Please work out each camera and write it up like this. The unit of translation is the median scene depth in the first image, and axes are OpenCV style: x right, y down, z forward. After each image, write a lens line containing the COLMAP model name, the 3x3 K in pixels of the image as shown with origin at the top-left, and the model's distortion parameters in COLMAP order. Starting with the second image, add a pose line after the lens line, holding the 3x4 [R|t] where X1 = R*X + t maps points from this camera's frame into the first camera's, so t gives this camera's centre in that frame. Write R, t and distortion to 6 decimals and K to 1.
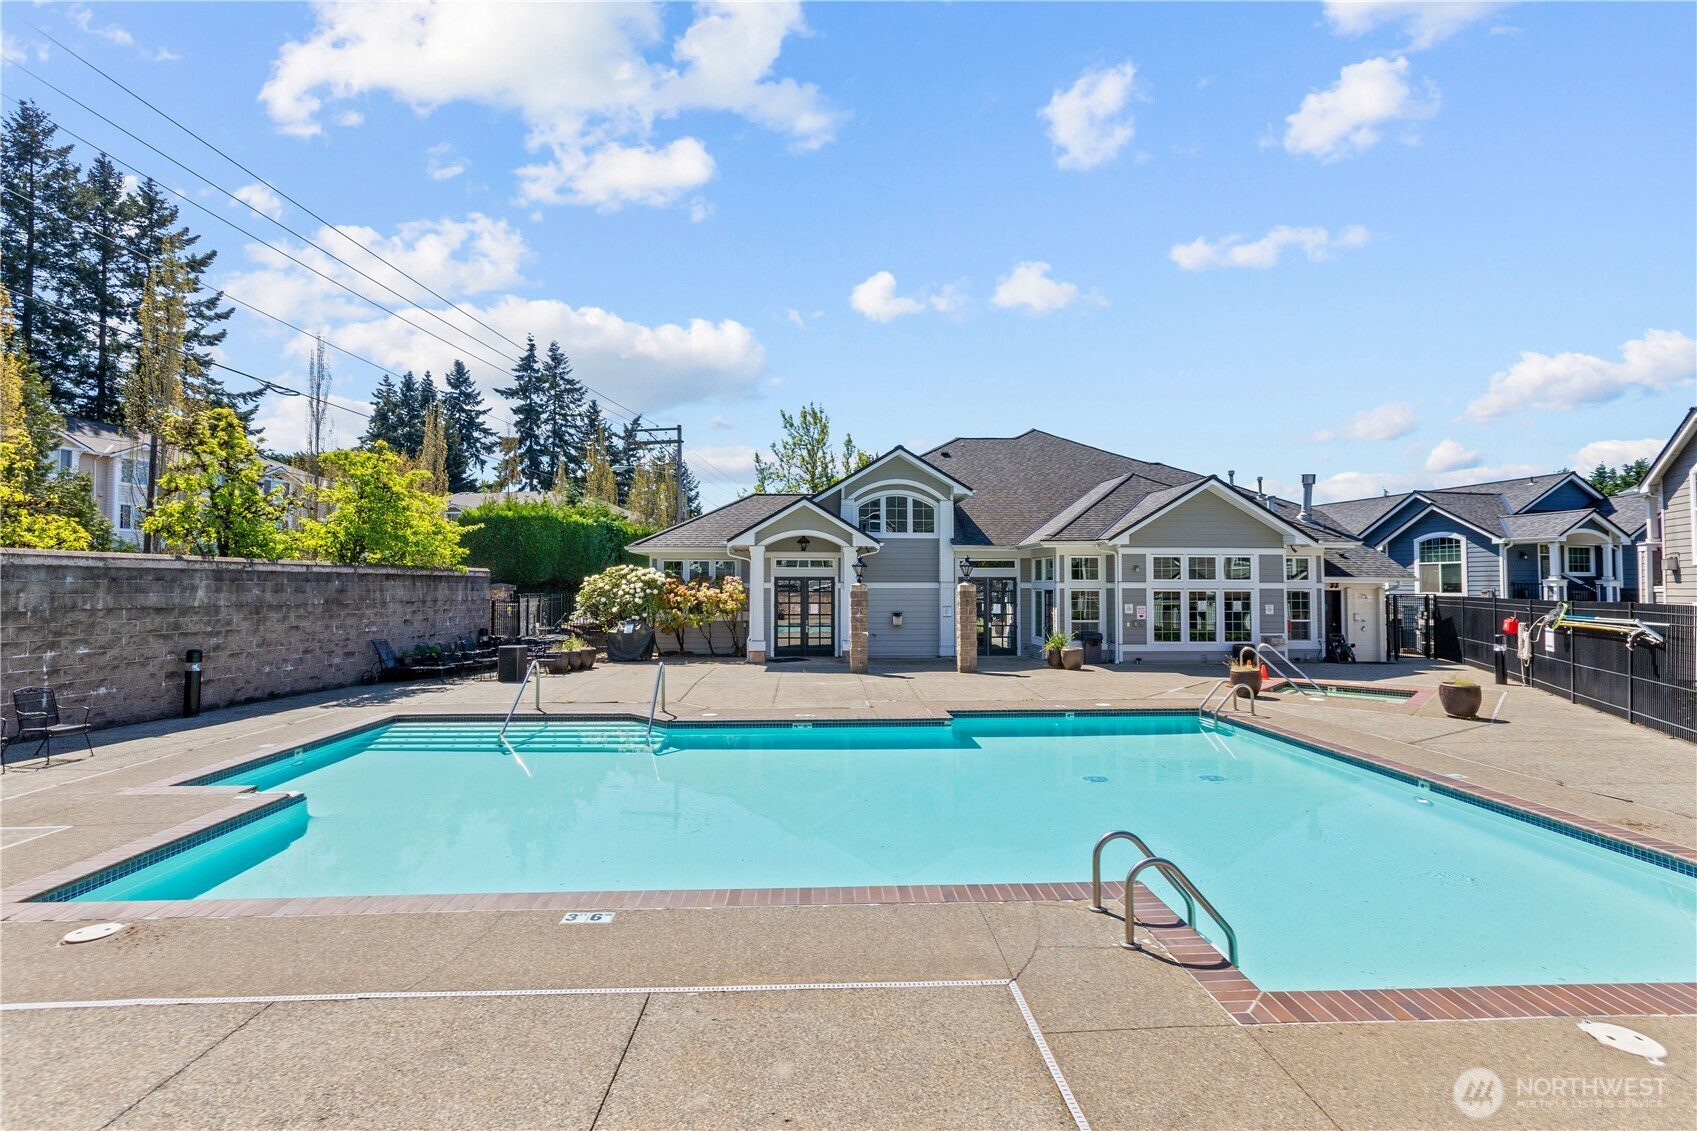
lens RADIAL K [[769.5, 0, 842.1], [0, 769.5, 560.7], [0, 0, 1]] dist [0.001987, 0.000359]
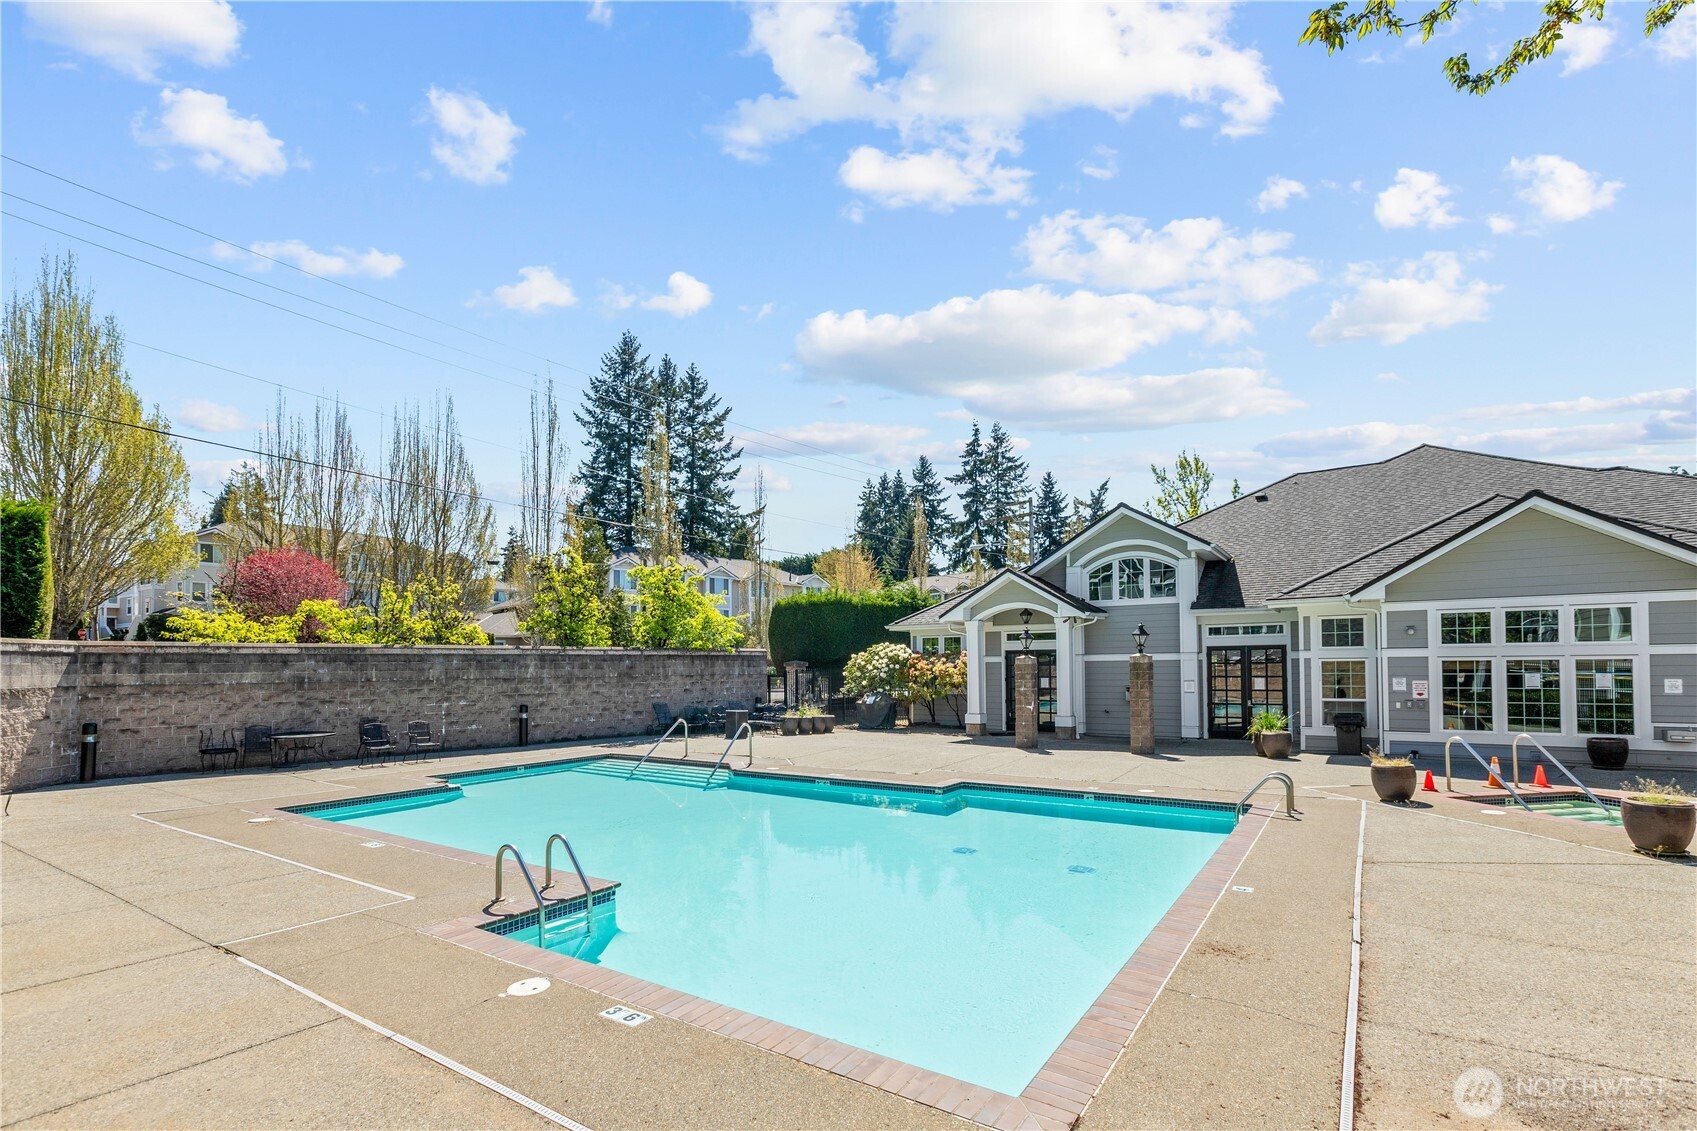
lens RADIAL K [[821.3, 0, 847.3], [0, 821.3, 648.1], [0, 0, 1]] dist [-0.019300, 0.000104]
pose [[0.792841, -0.021310, -0.609056, 0.408174], [0.031501, 0.999485, 0.006035, 0.005191], [0.608614, -0.023971, 0.793104, 0.037808]]
